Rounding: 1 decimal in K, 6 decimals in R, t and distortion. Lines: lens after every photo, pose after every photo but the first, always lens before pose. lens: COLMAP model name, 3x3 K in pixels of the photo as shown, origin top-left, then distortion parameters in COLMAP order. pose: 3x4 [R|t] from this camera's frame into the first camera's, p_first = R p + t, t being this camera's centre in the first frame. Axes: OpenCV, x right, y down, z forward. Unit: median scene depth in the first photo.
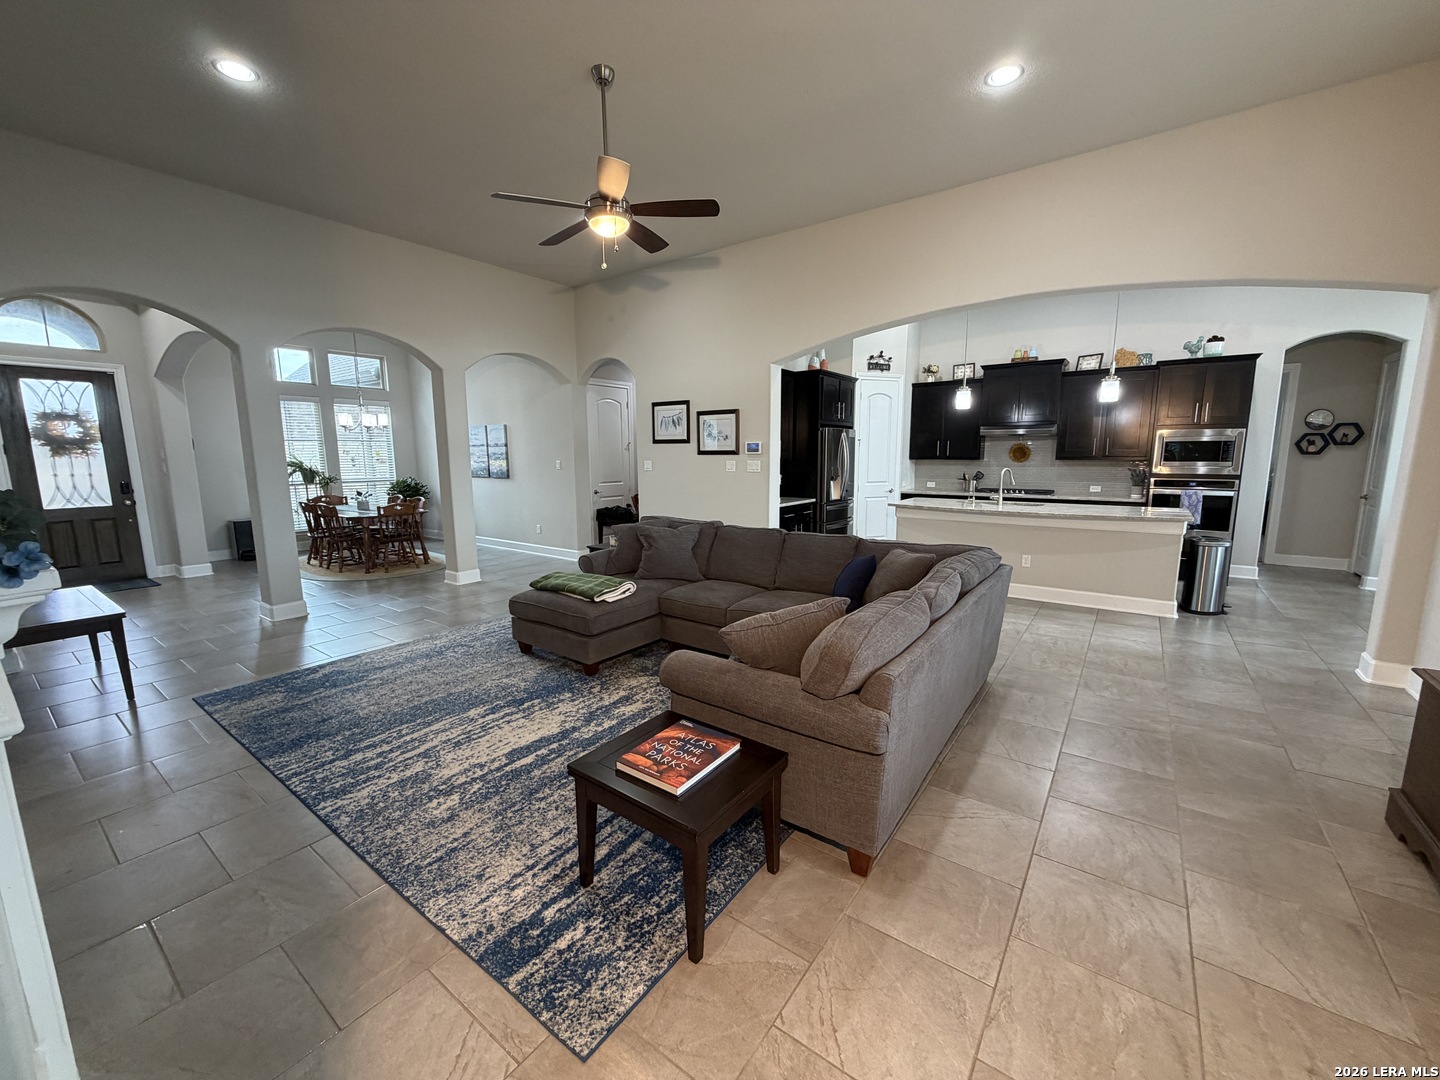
lens RADIAL K [[574.7, 0, 718.4], [0, 574.7, 538.5], [0, 0, 1]] dist [-0.000444, 0.000820]
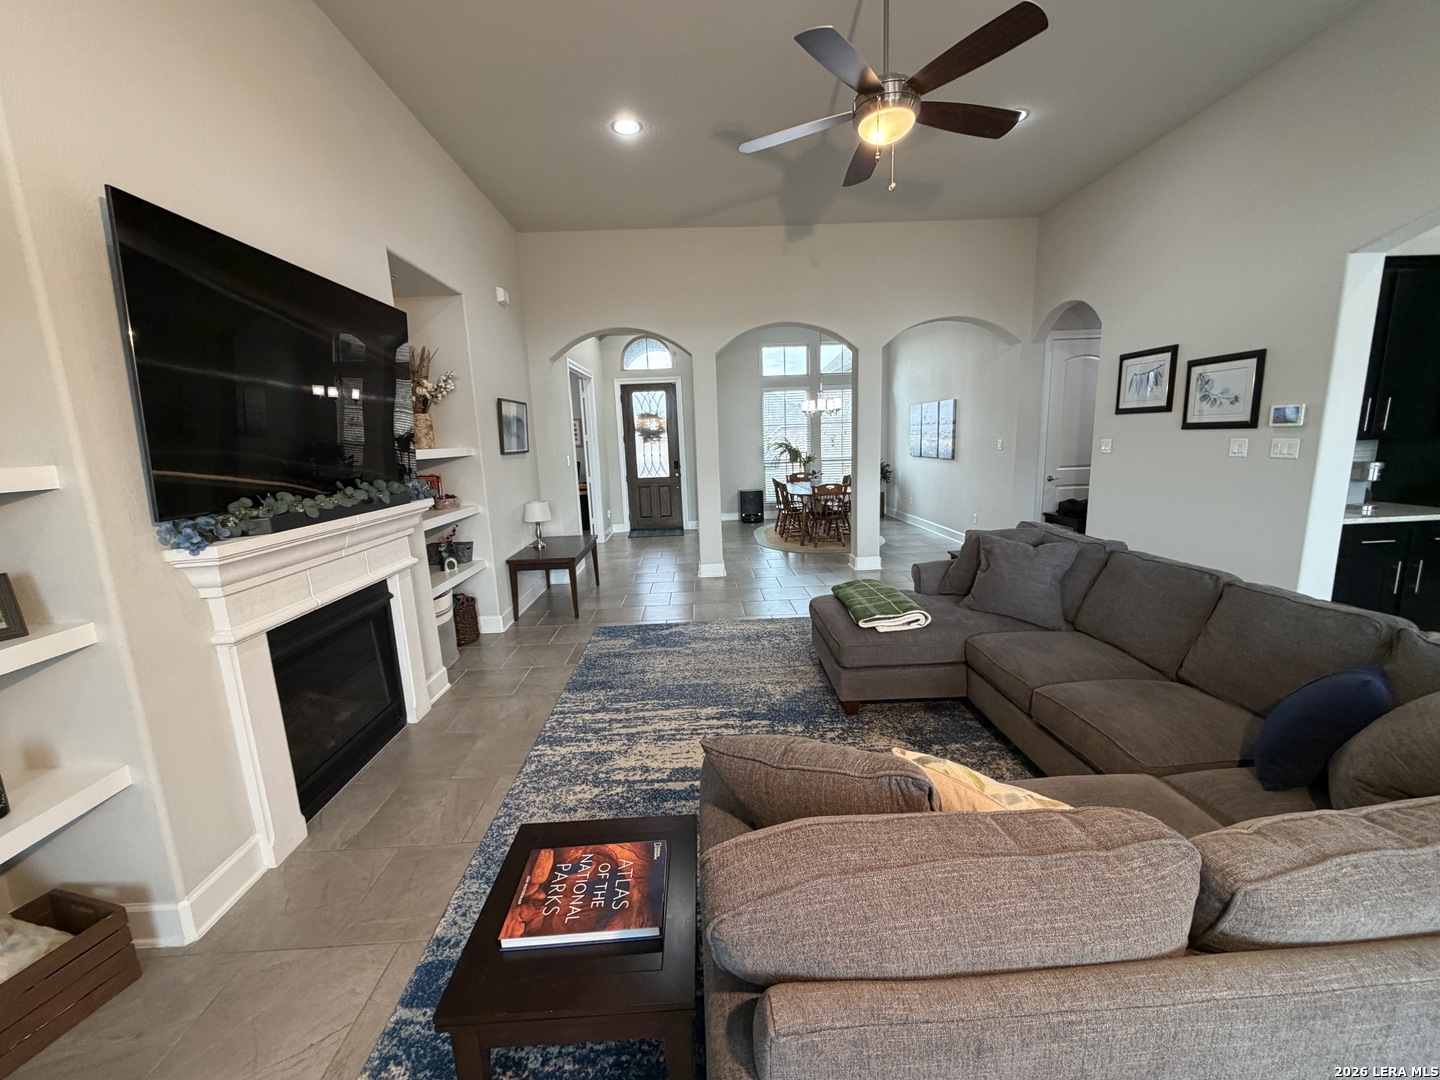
lens RADIAL K [[574.7, 0, 718.4], [0, 574.7, 538.5], [0, 0, 1]] dist [-0.000444, 0.000820]
pose [[0.621417, 0.119130, -0.774370, 0.169909], [-0.083163, 0.992818, 0.085999, -0.041191], [0.779054, 0.010957, 0.626861, 0.217465]]
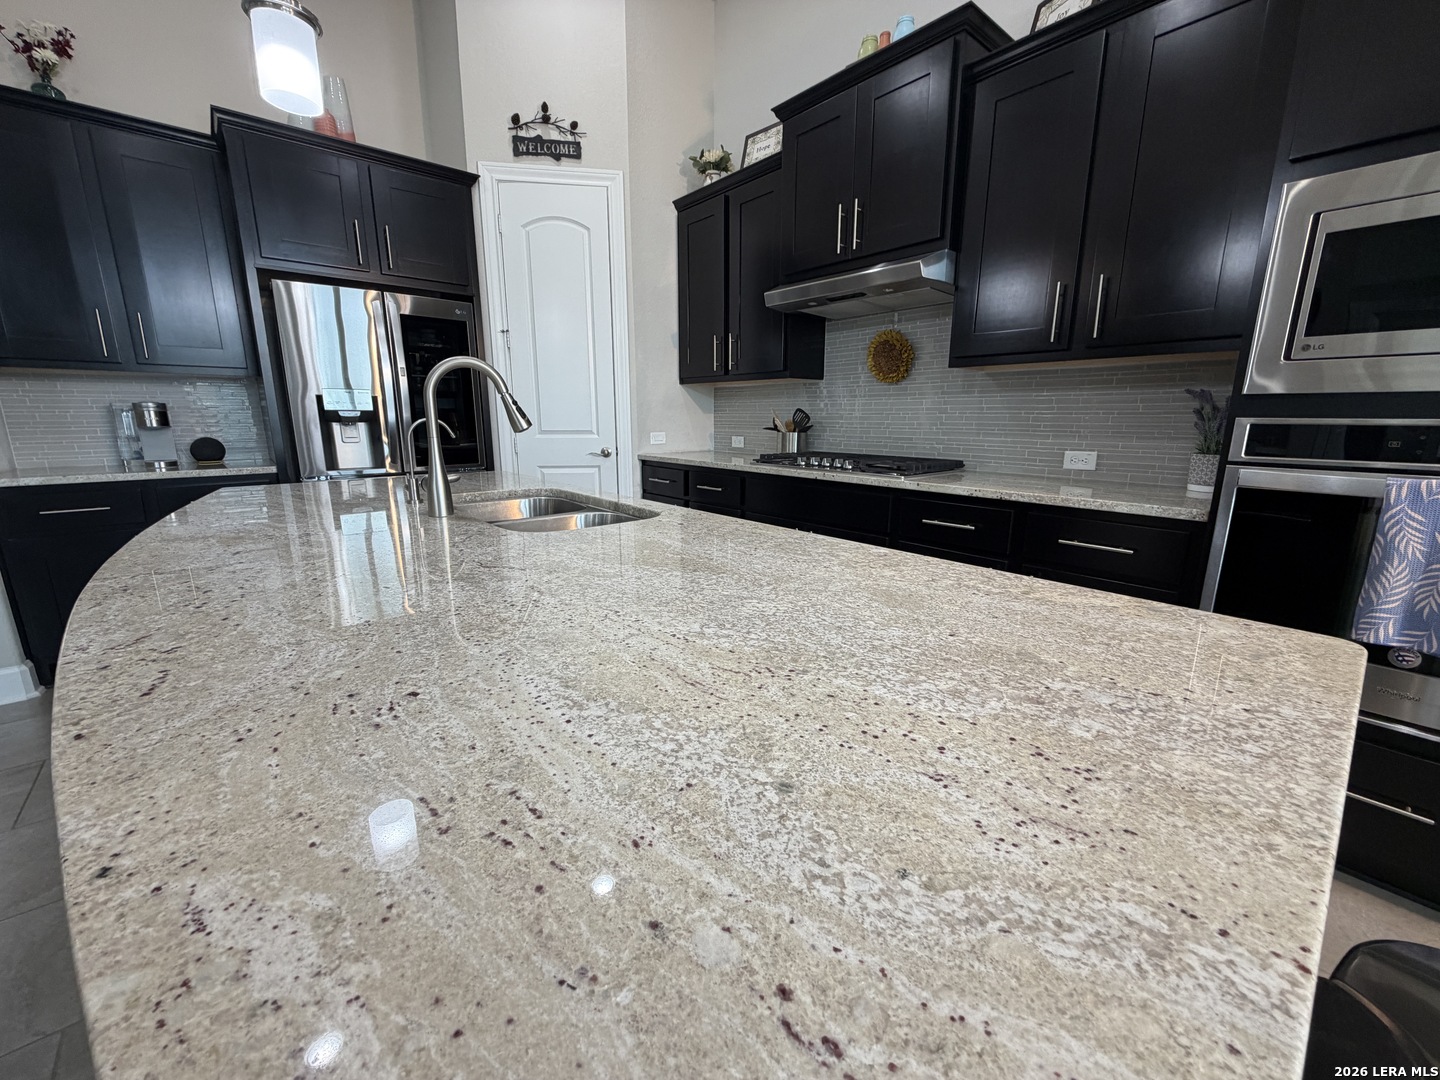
lens RADIAL K [[576.5, 0, 718.0], [0, 576.5, 539.2], [0, 0, 1]] dist [0.000838, -0.000419]
pose [[0.973439, 0.057056, -0.221724, 0.653497], [-0.042683, 0.996697, 0.069089, -0.069000], [0.224934, -0.057790, 0.972659, 0.787187]]
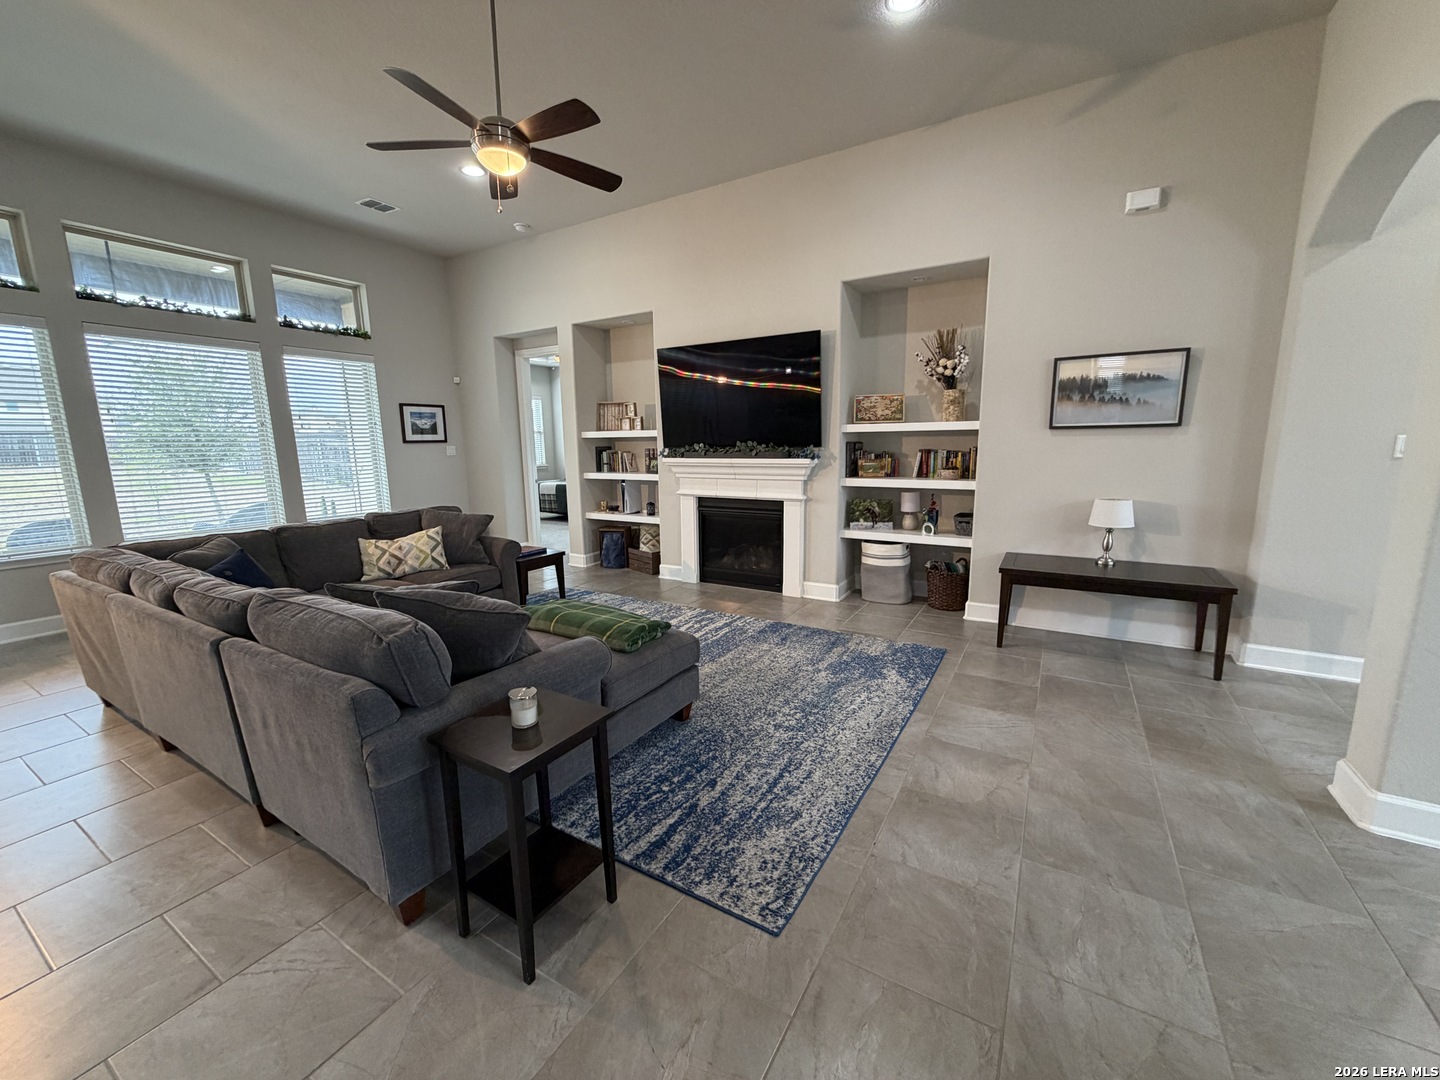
lens RADIAL K [[574.7, 0, 718.4], [0, 574.7, 538.5], [0, 0, 1]] dist [-0.000444, 0.000820]
pose [[-0.995244, 0.035147, -0.090852, -0.231181], [0.005004, 0.949856, 0.312646, -0.154604], [0.097286, 0.310705, -0.945515, 1.128604]]
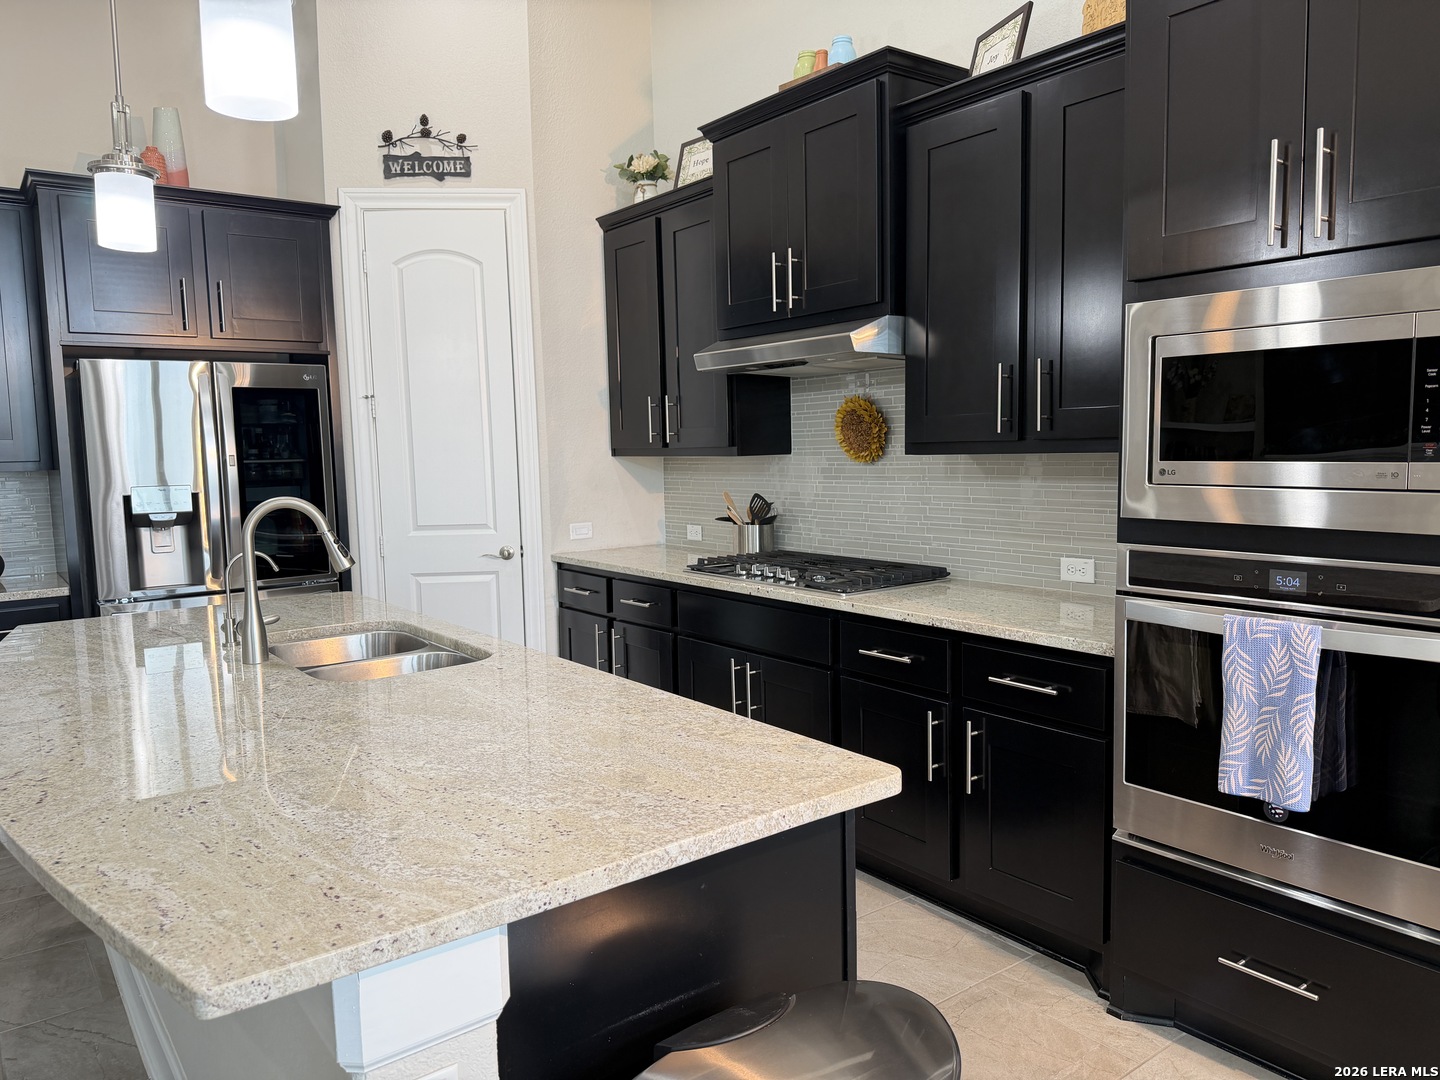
lens RADIAL K [[1015.1, 0, 723.4], [0, 1015.1, 542.9], [0, 0, 1]] dist [0.110336, -0.204084]
pose [[0.958899, 0.014036, -0.283401, 0.776073], [-0.027355, 0.998696, -0.043094, -0.091478], [0.282426, 0.049075, 0.958033, 0.659327]]
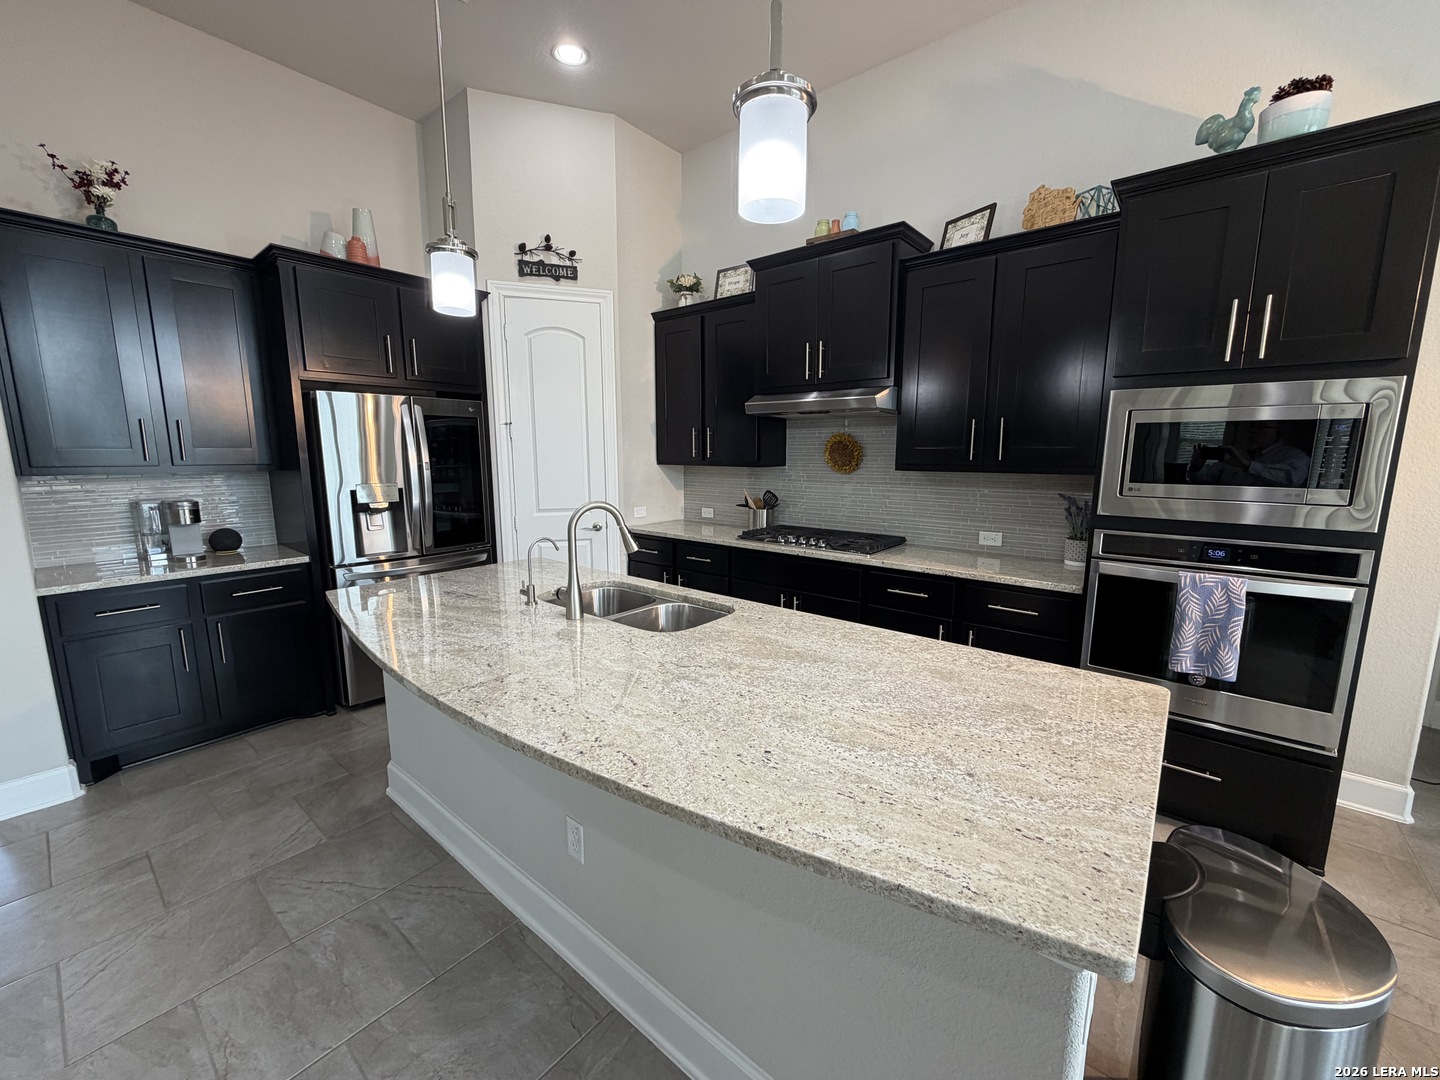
lens RADIAL K [[576.5, 0, 718.0], [0, 576.5, 539.2], [0, 0, 1]] dist [0.000838, -0.000419]
pose [[0.998154, 0.016637, -0.058406, 0.583932], [-0.016325, 0.999850, 0.005807, -0.103950], [0.058494, -0.004843, 0.998276, 0.682151]]
